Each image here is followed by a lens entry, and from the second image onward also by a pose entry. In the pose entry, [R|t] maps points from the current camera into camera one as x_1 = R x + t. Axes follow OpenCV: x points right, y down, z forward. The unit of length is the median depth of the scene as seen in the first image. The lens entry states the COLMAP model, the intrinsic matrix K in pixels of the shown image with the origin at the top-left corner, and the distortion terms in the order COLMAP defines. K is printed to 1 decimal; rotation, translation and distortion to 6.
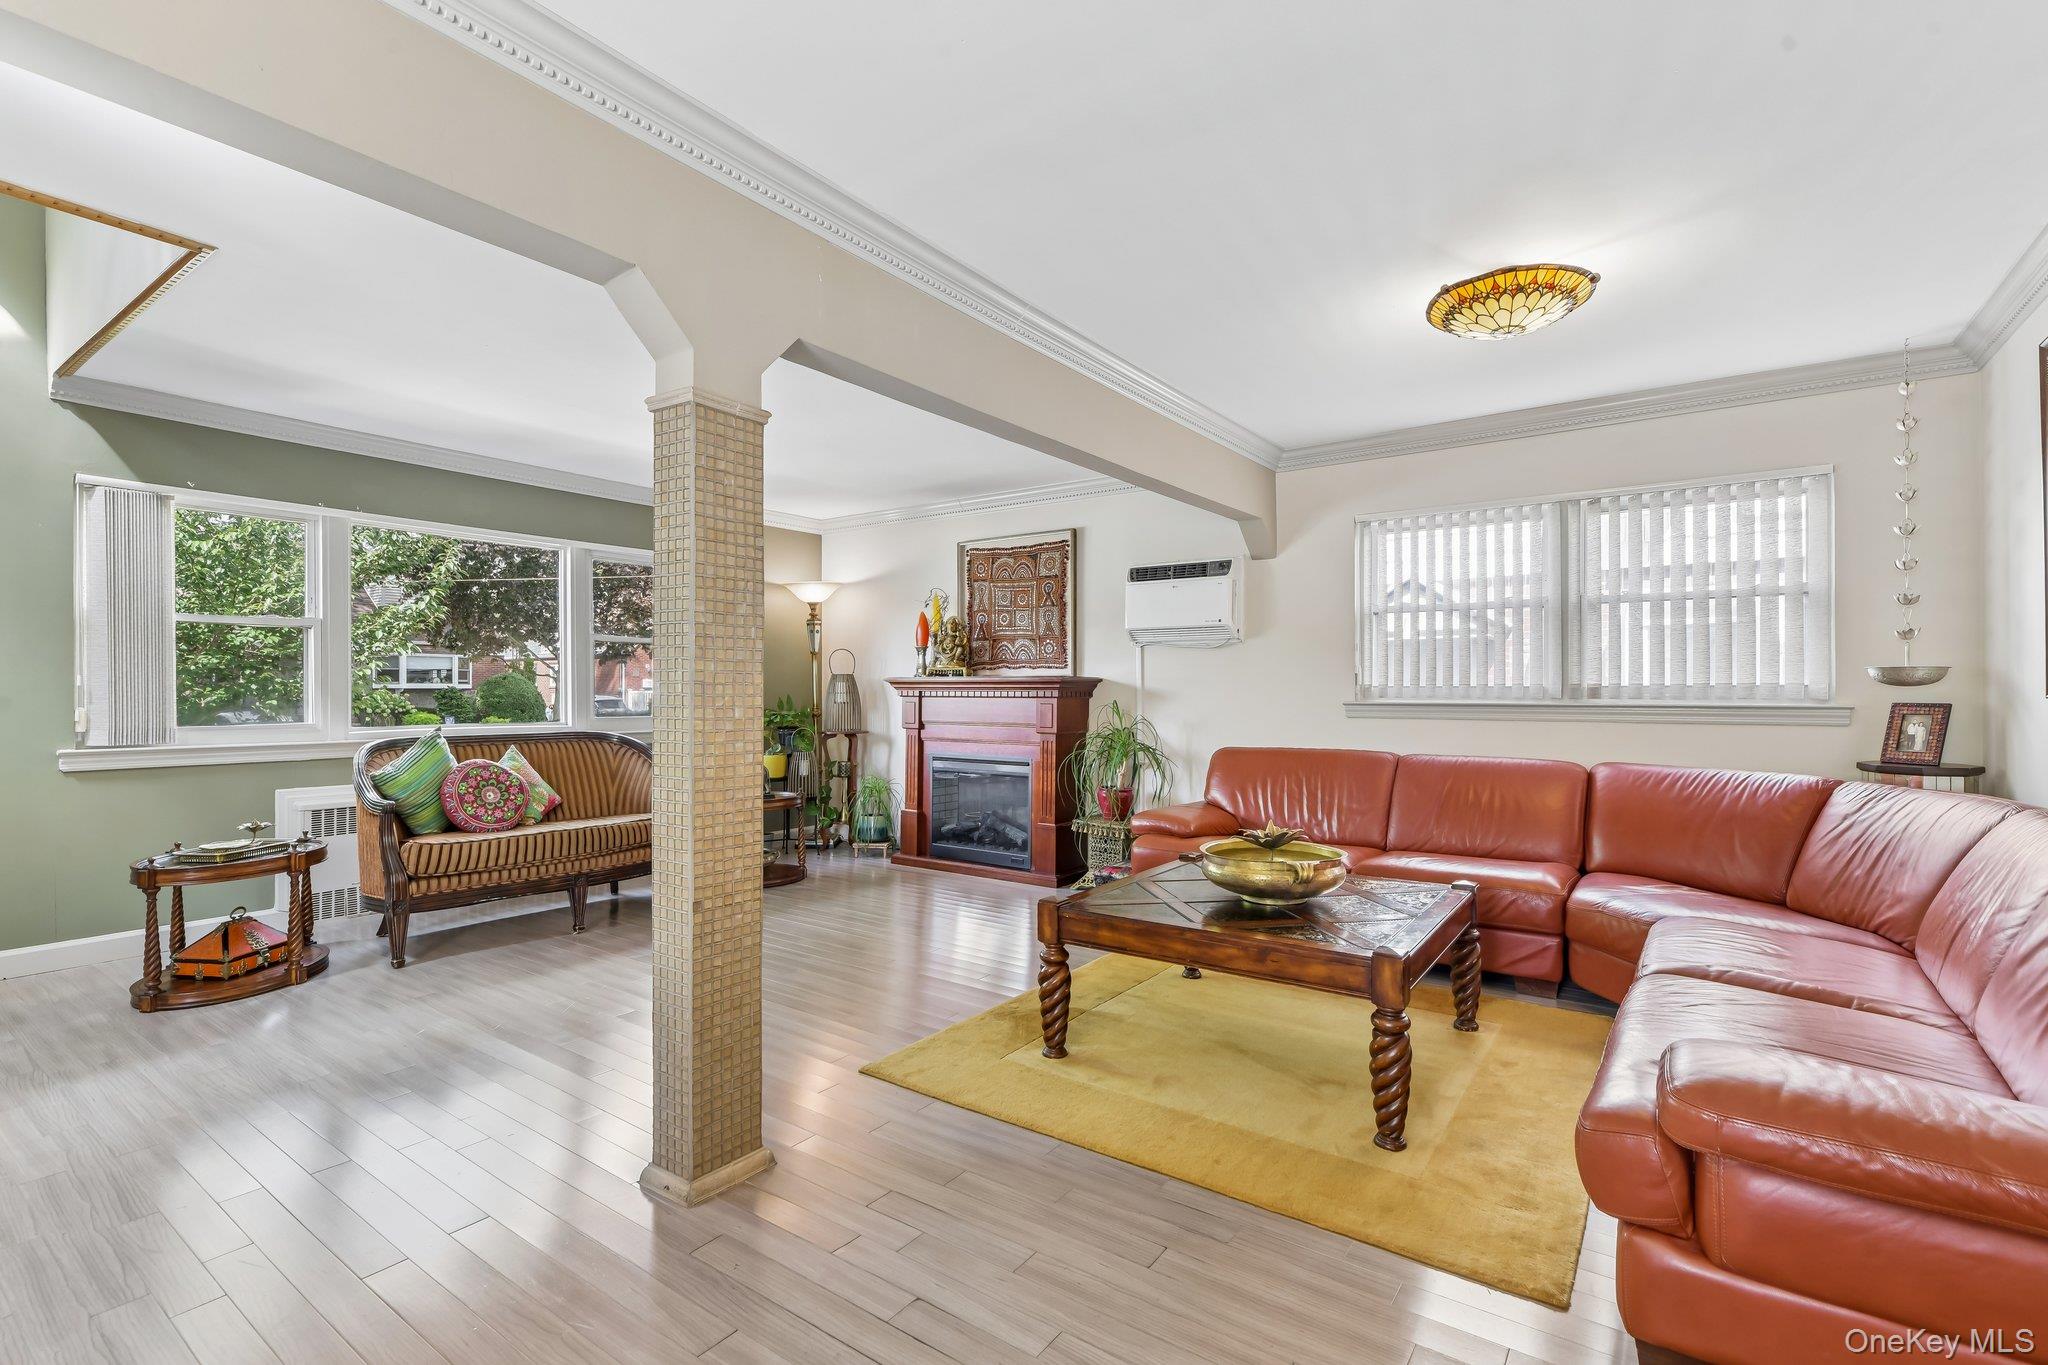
lens RADIAL K [[914.6, 0, 1012.6], [0, 914.6, 710.1], [0, 0, 1]] dist [-0.000063, -0.000457]
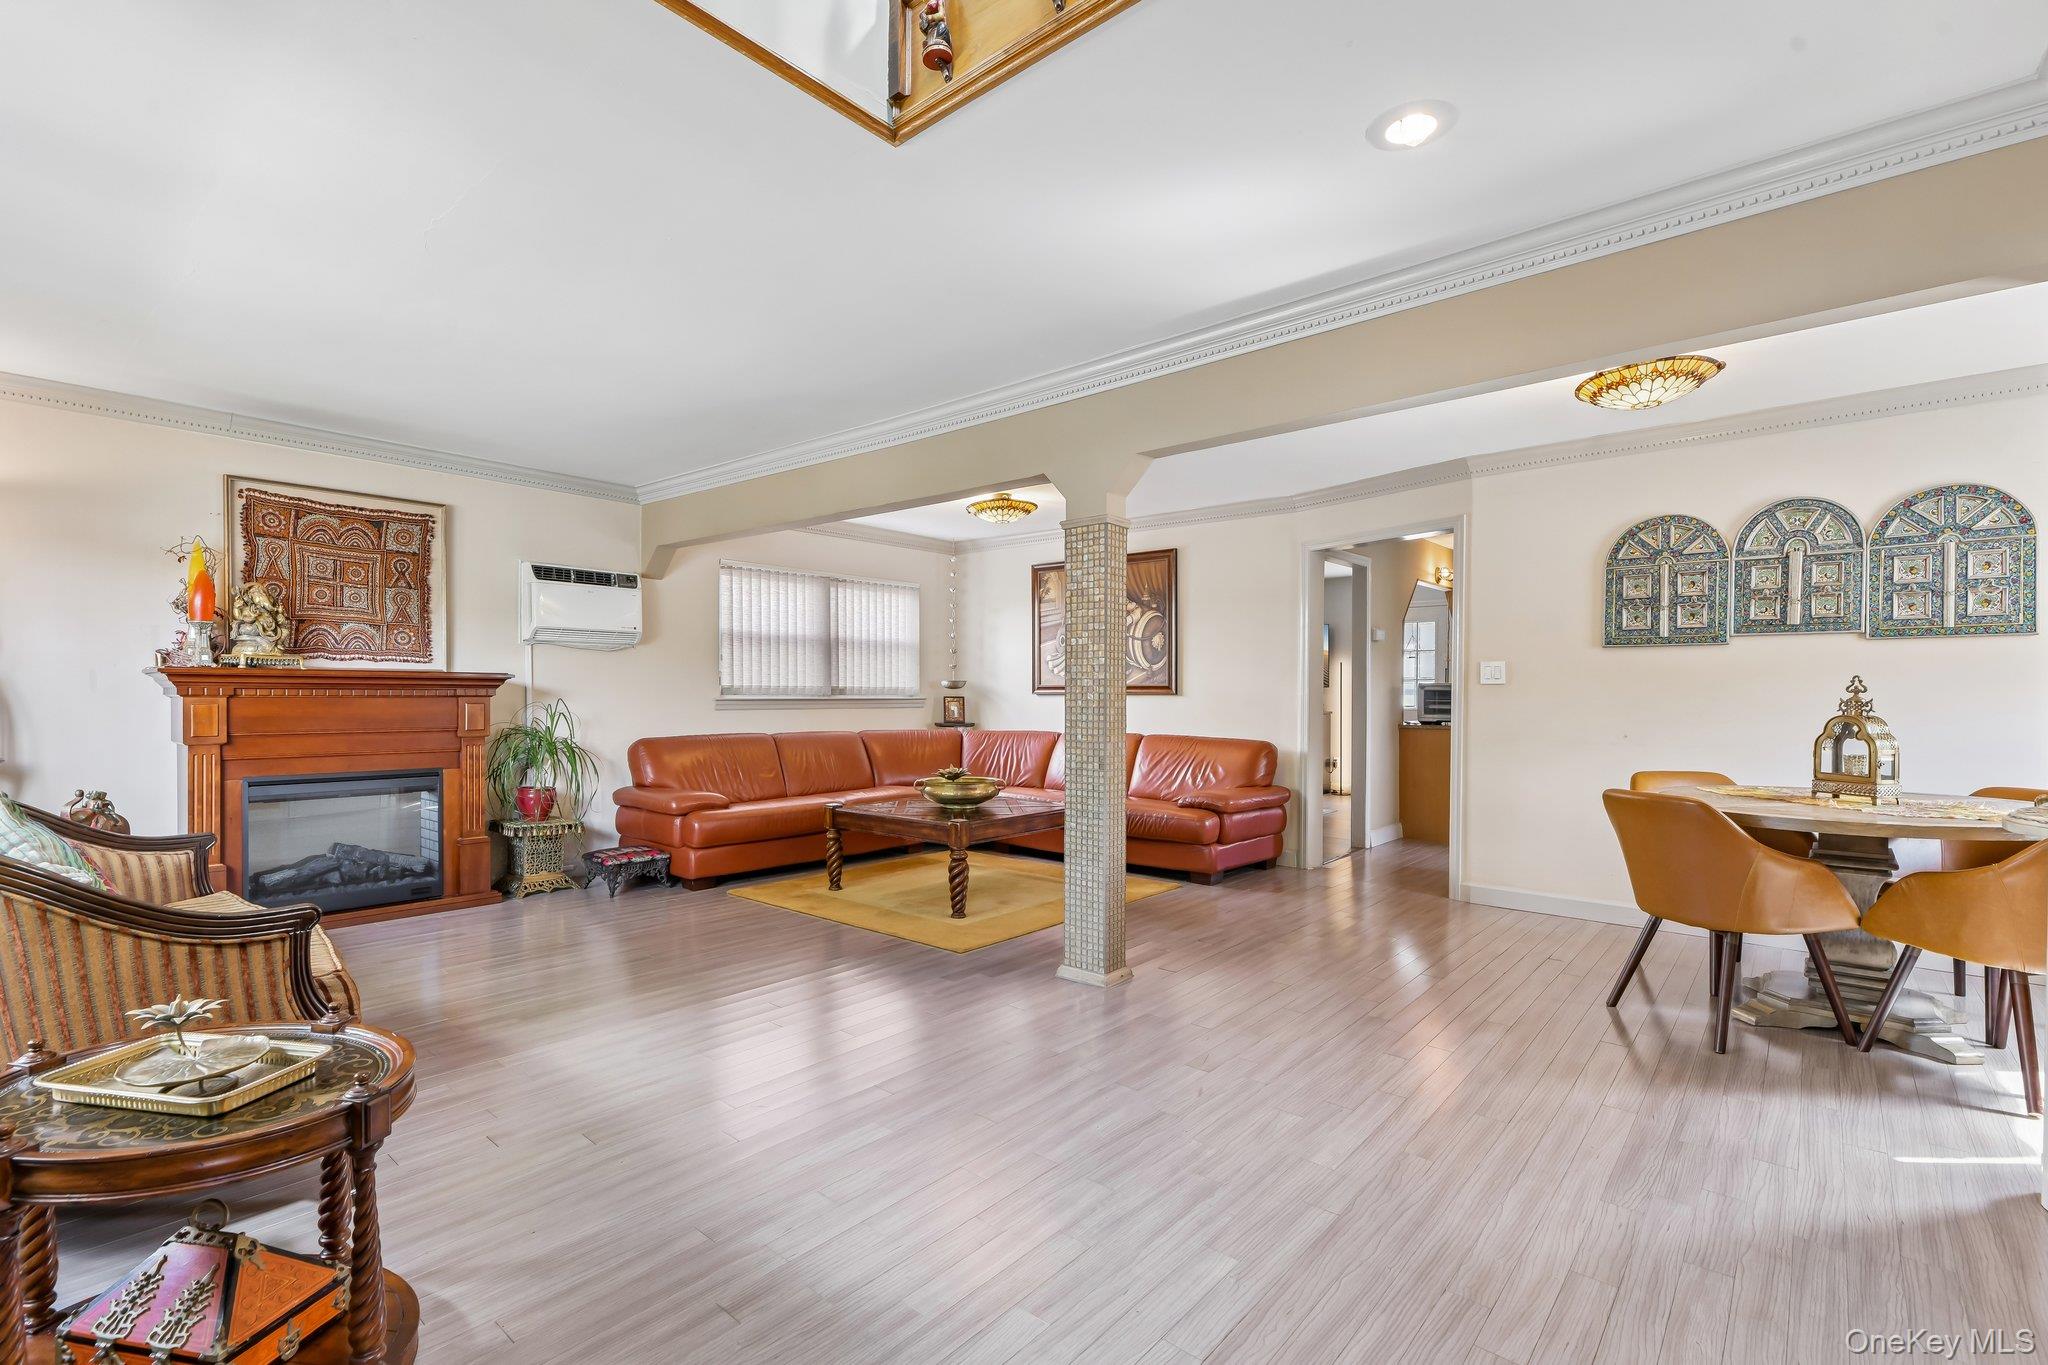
lens RADIAL K [[914.6, 0, 1012.6], [0, 914.6, 710.1], [0, 0, 1]] dist [-0.000063, -0.000457]
pose [[0.096114, -0.017769, 0.995212, -0.860773], [0.018700, 0.999696, 0.016043, -0.004828], [-0.995195, 0.017068, 0.096417, 0.417467]]
